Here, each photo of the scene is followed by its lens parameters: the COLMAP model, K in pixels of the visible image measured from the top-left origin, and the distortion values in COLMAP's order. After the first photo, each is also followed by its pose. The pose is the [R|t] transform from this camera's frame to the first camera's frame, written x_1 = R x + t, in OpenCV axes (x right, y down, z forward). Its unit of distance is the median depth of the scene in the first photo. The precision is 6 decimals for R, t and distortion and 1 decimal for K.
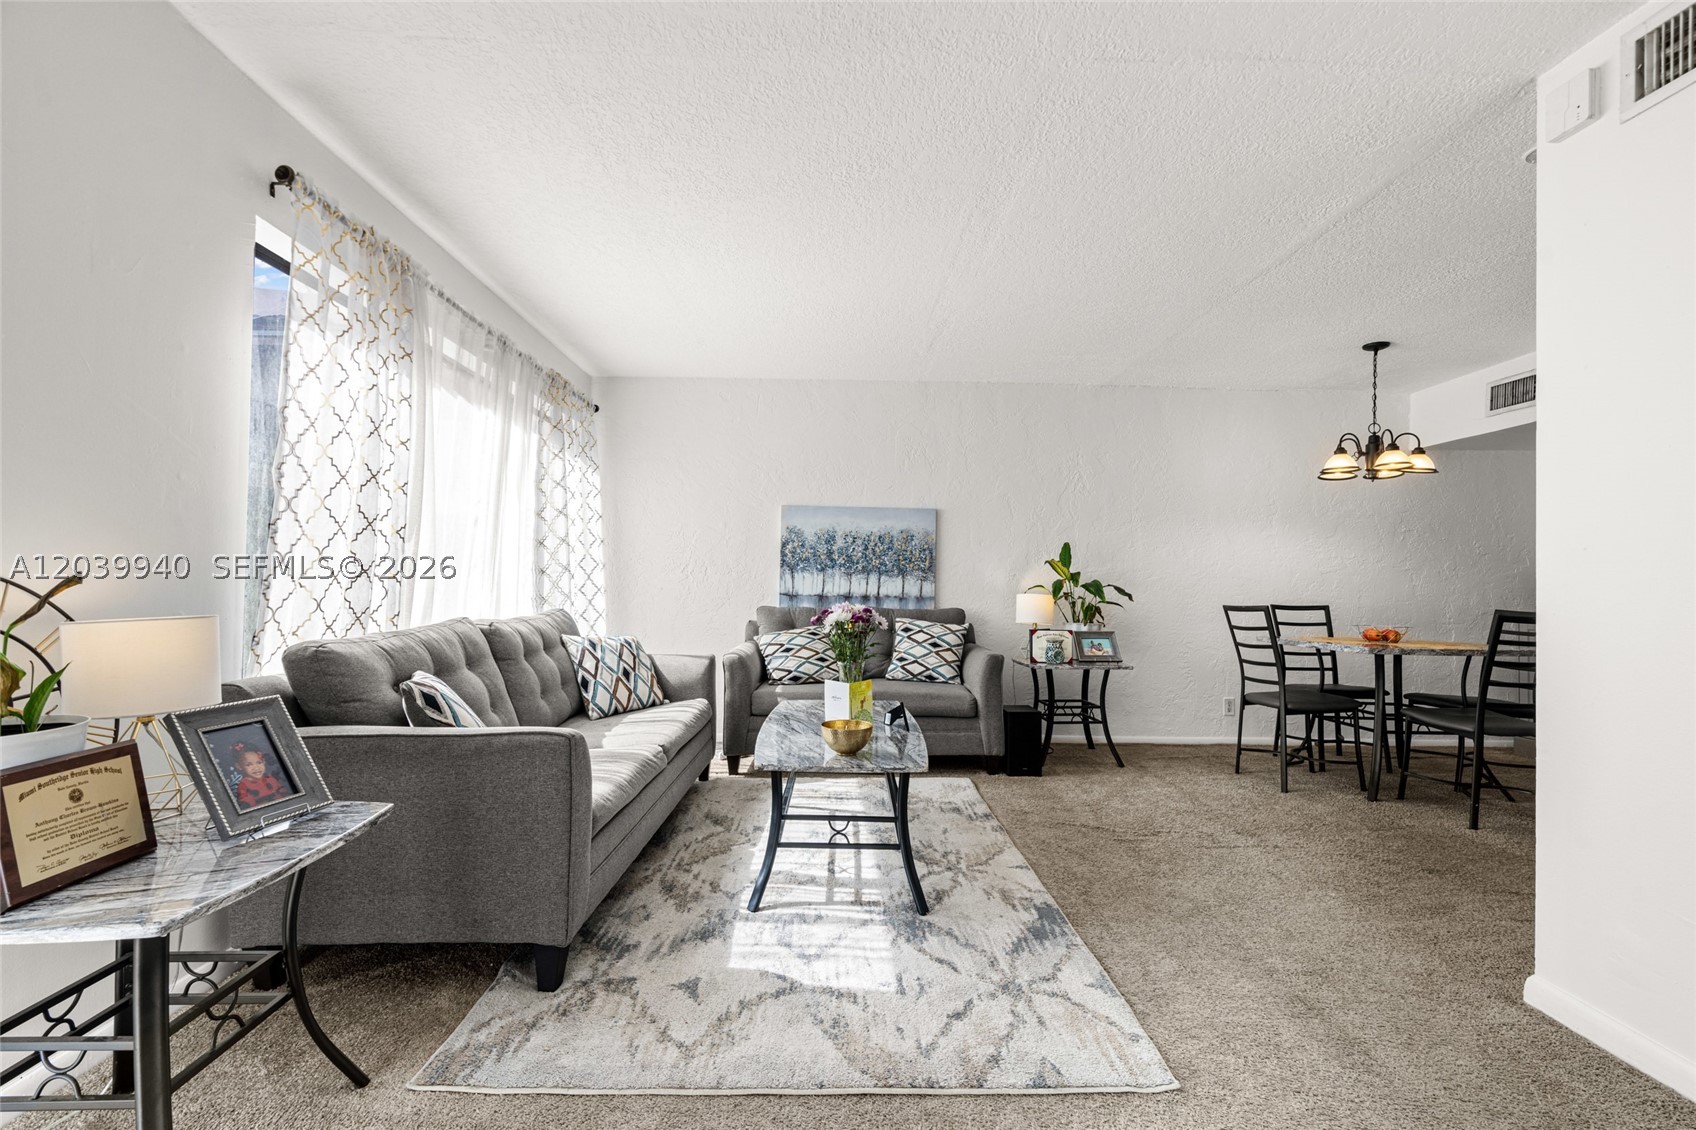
lens RADIAL K [[759.5, 0, 846.2], [0, 759.5, 569.3], [0, 0, 1]] dist [-0.014244, 0.004976]
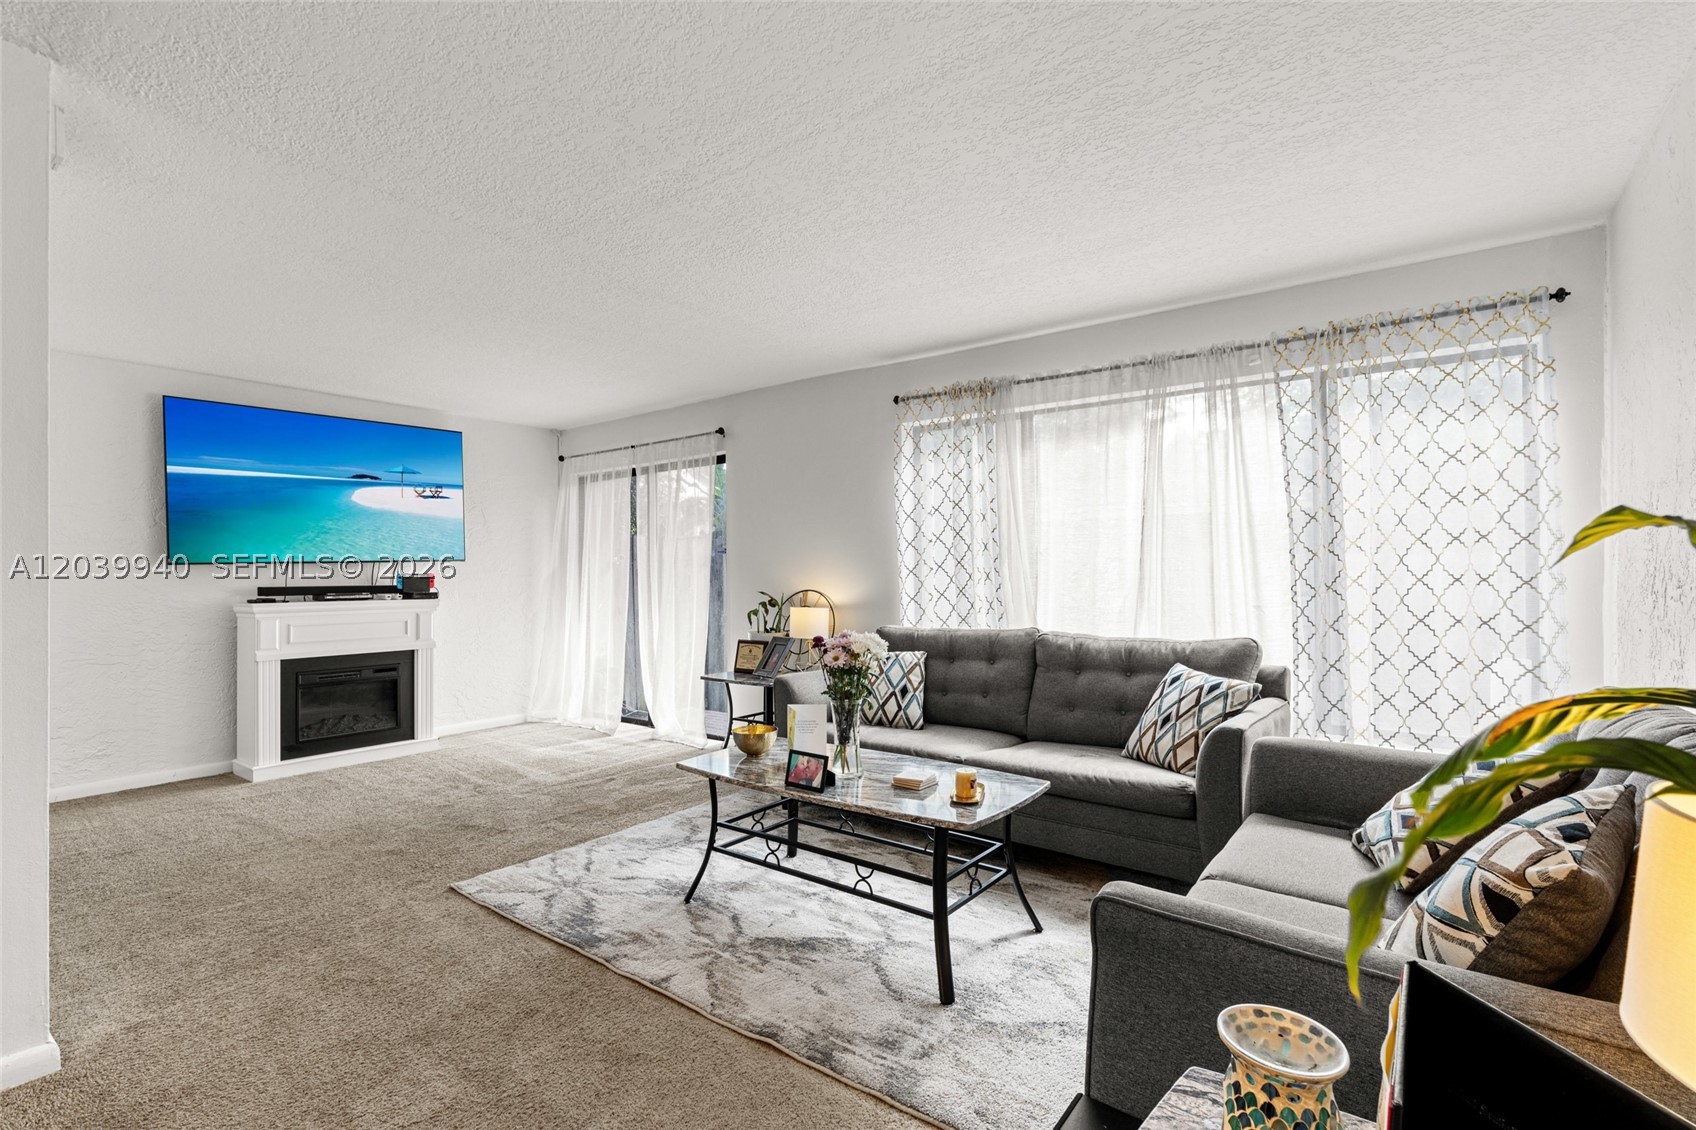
lens RADIAL K [[762.7, 0, 856.6], [0, 762.7, 563.6], [0, 0, 1]] dist [-0.001820, 0.000623]
pose [[-0.616138, -0.014589, -0.787503, 0.549652], [0.010570, 0.999585, -0.026788, -0.009346], [0.787568, -0.024829, -0.615728, 1.238233]]
